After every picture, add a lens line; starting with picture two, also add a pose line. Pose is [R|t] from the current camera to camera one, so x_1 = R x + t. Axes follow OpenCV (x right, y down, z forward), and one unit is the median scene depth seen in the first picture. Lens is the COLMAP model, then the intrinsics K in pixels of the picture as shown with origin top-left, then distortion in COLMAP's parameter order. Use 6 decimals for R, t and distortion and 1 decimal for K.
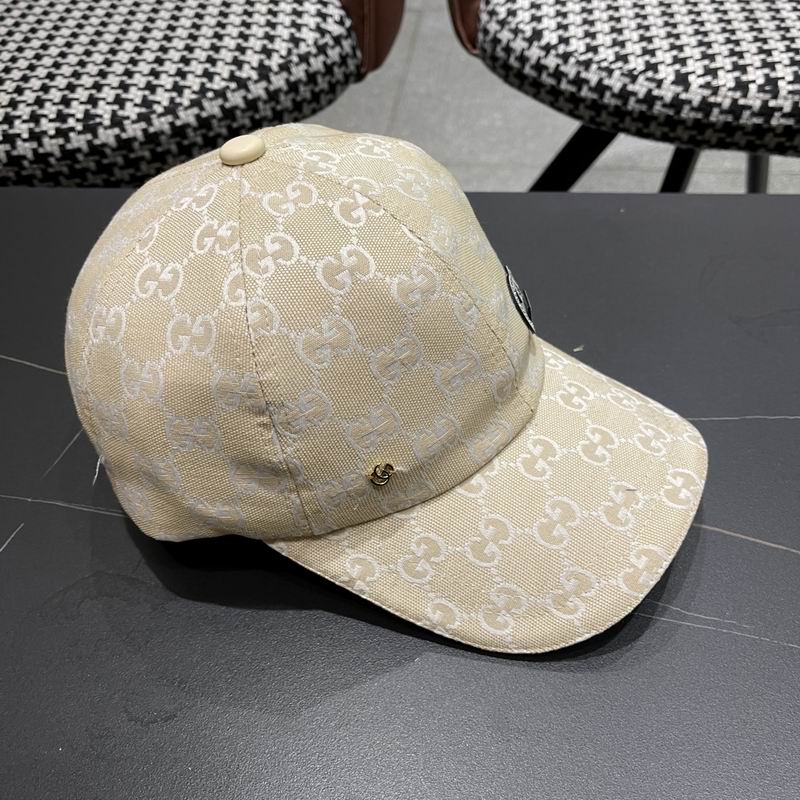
lens RADIAL K [[845.3, 0, 396.8], [0, 845.3, 411.7], [0, 0, 1]] dist [0.002009, 0.000000]
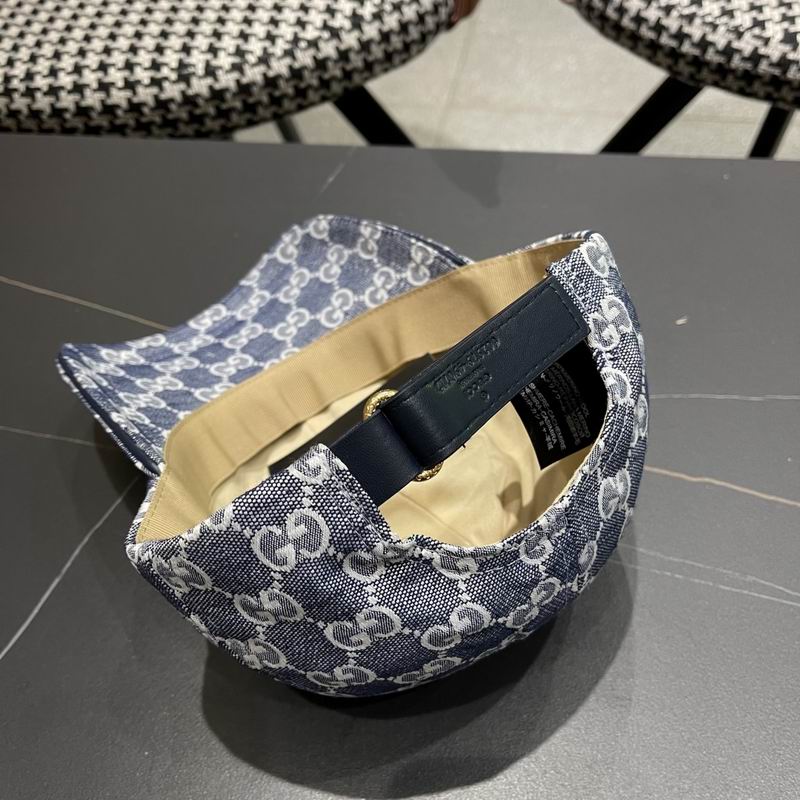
lens RADIAL K [[845.3, 0, 399.7], [0, 845.3, 417.3], [0, 0, 1]] dist [0.002009, 0.000000]
pose [[0.998410, 0.035787, -0.043543, -0.049254], [-0.032493, 0.996718, 0.074150, -0.017639], [0.046054, -0.072617, 0.996296, -0.010692]]
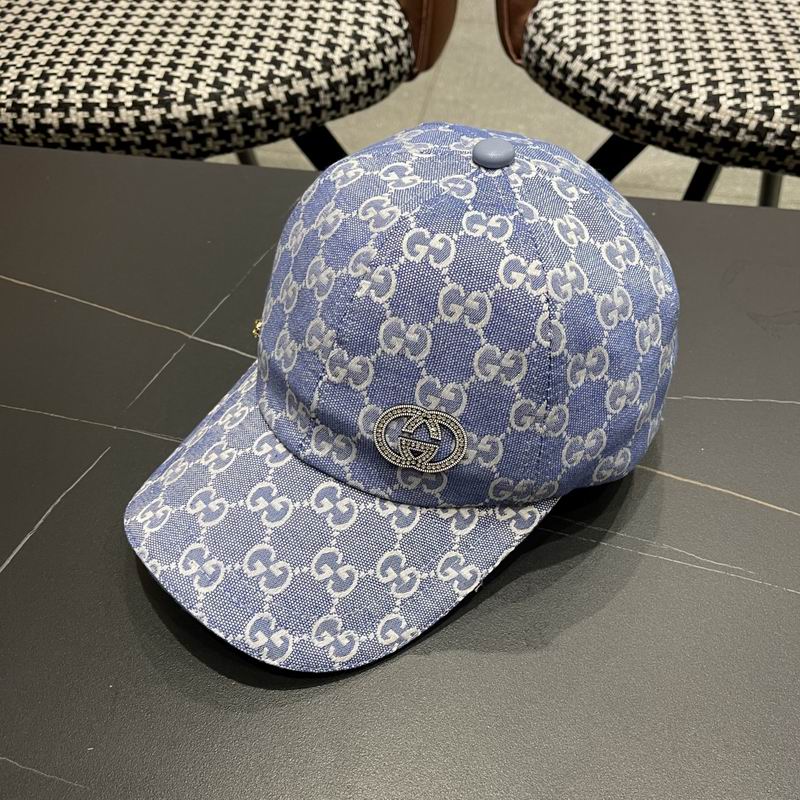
lens RADIAL K [[845.3, 0, 398.6], [0, 845.3, 413.6], [0, 0, 1]] dist [0.002009, 0.000000]
pose [[0.997347, 0.071162, 0.015304, -0.052477], [-0.071052, 0.997444, -0.007604, 0.044408], [-0.015806, 0.006496, 0.999854, -0.075299]]
